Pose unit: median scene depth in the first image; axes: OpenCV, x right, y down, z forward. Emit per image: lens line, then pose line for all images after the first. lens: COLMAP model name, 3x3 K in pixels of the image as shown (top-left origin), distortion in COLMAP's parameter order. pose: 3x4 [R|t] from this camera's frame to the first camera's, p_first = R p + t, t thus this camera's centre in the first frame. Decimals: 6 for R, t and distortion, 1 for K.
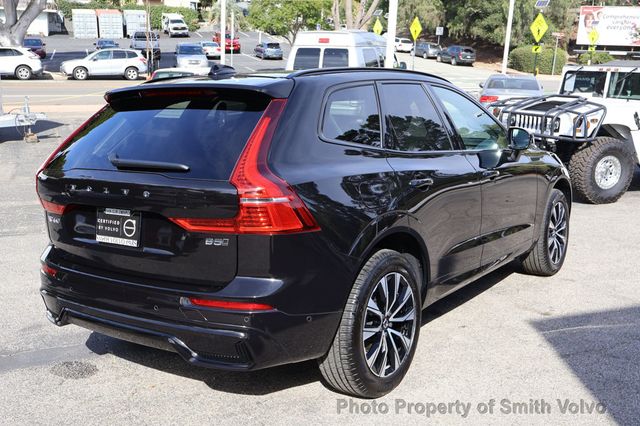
lens RADIAL K [[693.9, 0, 320.0], [0, 693.9, 213.0], [0, 0, 1]] dist [0.019285, 0.013052]
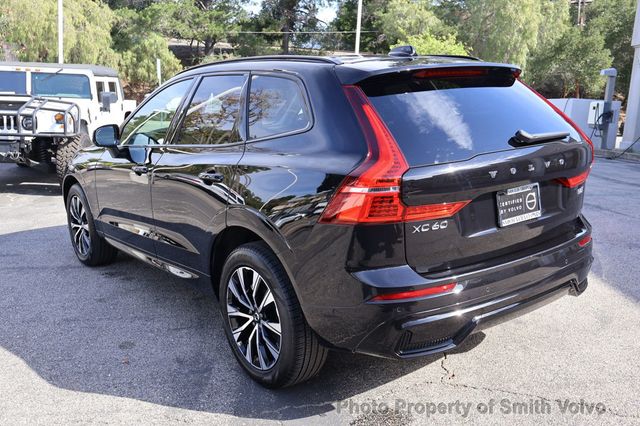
lens RADIAL K [[614.5, 0, 320.0], [0, 614.5, 213.0], [0, 0, 1]] dist [0.062983, -0.008681]
pose [[0.280620, -0.186286, 0.941568, -0.392075], [0.180557, 0.973717, 0.138834, -0.046377], [-0.942683, 0.131047, 0.306879, 0.323888]]
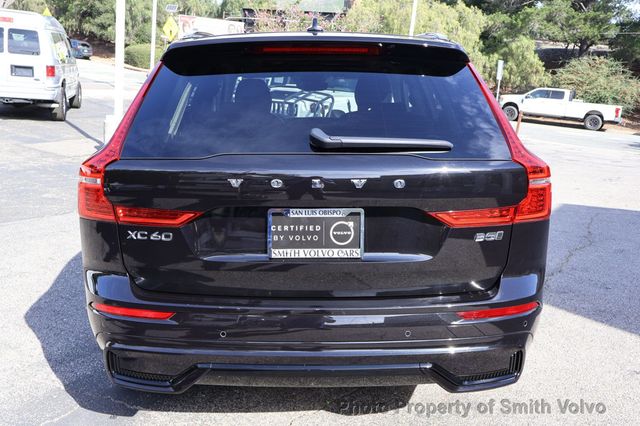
lens RADIAL K [[584.1, 0, 320.0], [0, 584.1, 213.0], [0, 0, 1]] dist [-0.003628, 0.003716]
pose [[0.803077, -0.095305, 0.588205, -0.206972], [0.071731, 0.995410, 0.063348, -0.012612], [-0.591542, -0.008680, 0.806227, 0.166607]]
